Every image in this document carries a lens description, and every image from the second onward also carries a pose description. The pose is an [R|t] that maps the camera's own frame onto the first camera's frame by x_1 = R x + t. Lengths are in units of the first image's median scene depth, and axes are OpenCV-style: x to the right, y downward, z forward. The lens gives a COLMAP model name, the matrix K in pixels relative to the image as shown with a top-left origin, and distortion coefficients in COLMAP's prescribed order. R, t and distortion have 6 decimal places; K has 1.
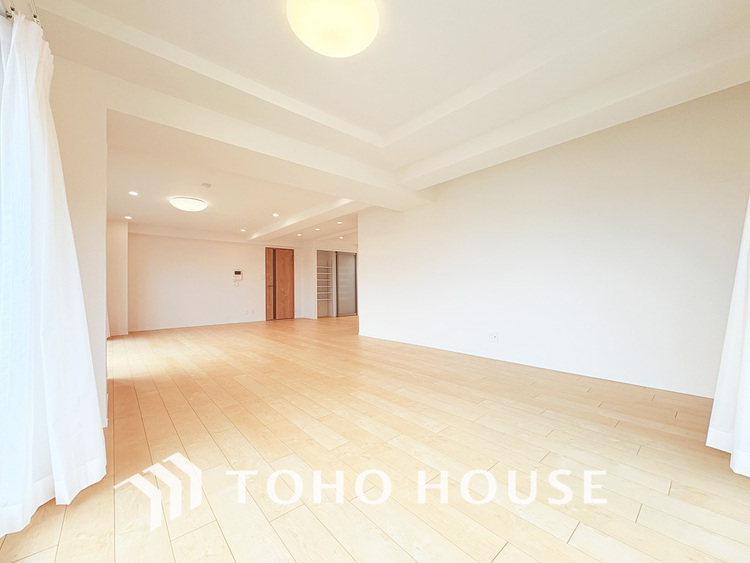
lens RADIAL K [[300.5, 0, 377.7], [0, 300.5, 285.9], [0, 0, 1]] dist [0.000677, 0.000159]
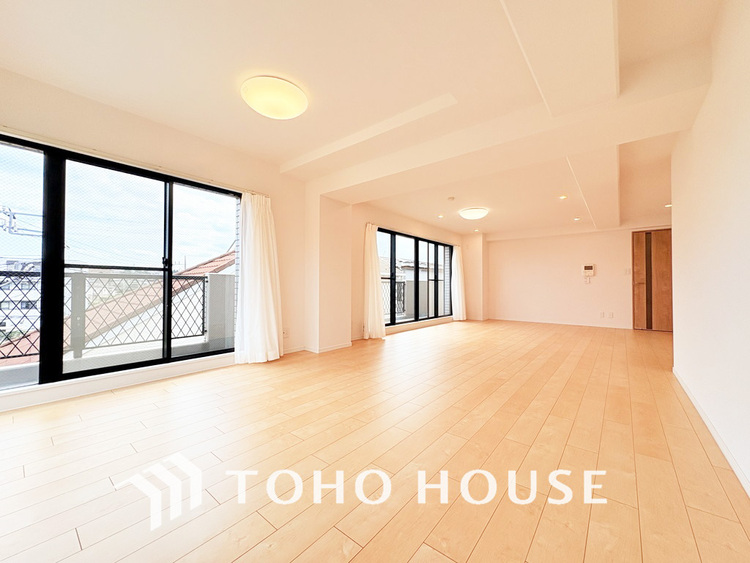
lens RADIAL K [[300.5, 0, 377.2], [0, 300.5, 281.3], [0, 0, 1]] dist [0.000677, 0.000159]
pose [[0.178347, -0.001248, -0.983967, 0.357132], [-0.002584, 0.999995, -0.001736, -0.002700], [0.983964, 0.002853, 0.178343, 0.322386]]
